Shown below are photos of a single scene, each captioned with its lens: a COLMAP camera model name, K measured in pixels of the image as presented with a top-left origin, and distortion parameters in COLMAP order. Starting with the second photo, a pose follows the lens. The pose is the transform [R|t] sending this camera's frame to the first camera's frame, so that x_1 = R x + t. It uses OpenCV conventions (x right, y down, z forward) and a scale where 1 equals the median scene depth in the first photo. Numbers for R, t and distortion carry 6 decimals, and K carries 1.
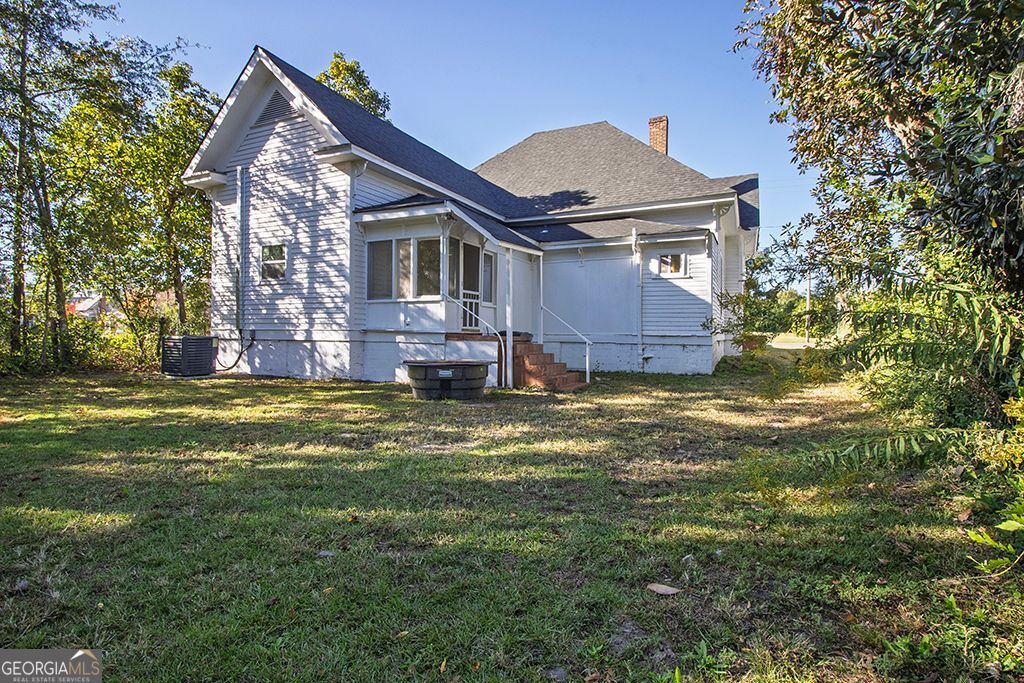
lens RADIAL K [[506.9, 0, 506.7], [0, 506.9, 337.8], [0, 0, 1]] dist [0.000465, 0.000043]
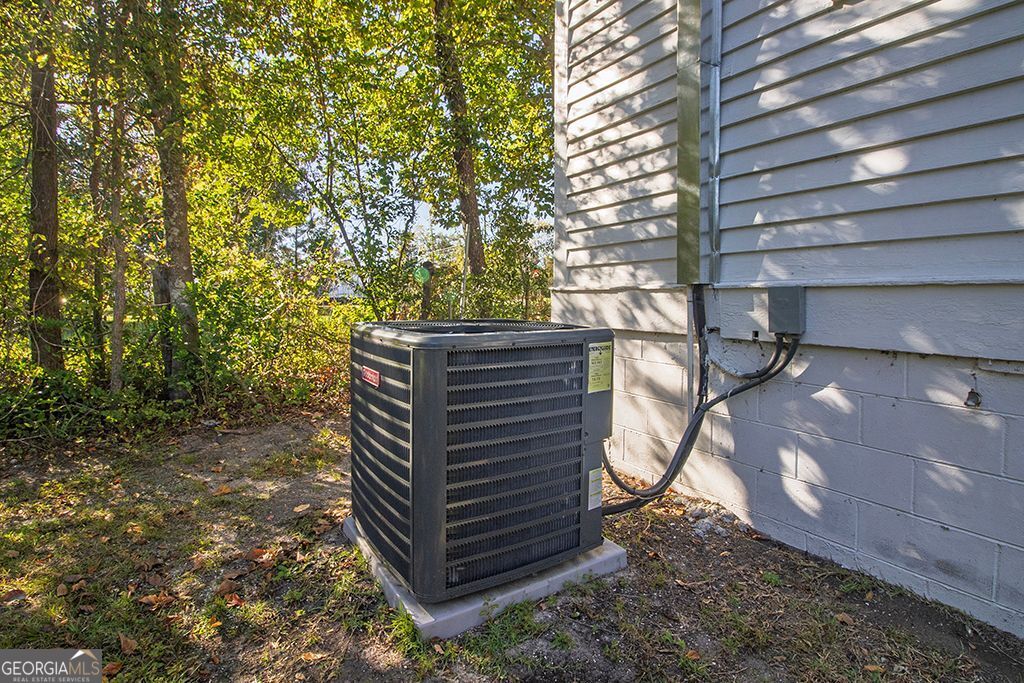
lens RADIAL K [[506.9, 0, 506.7], [0, 506.9, 337.8], [0, 0, 1]] dist [0.000465, 0.000043]
pose [[0.847811, 0.034930, -0.529147, -0.474831], [0.000628, 0.997761, 0.066871, -0.010005], [0.530299, -0.057027, 0.845891, 0.784798]]
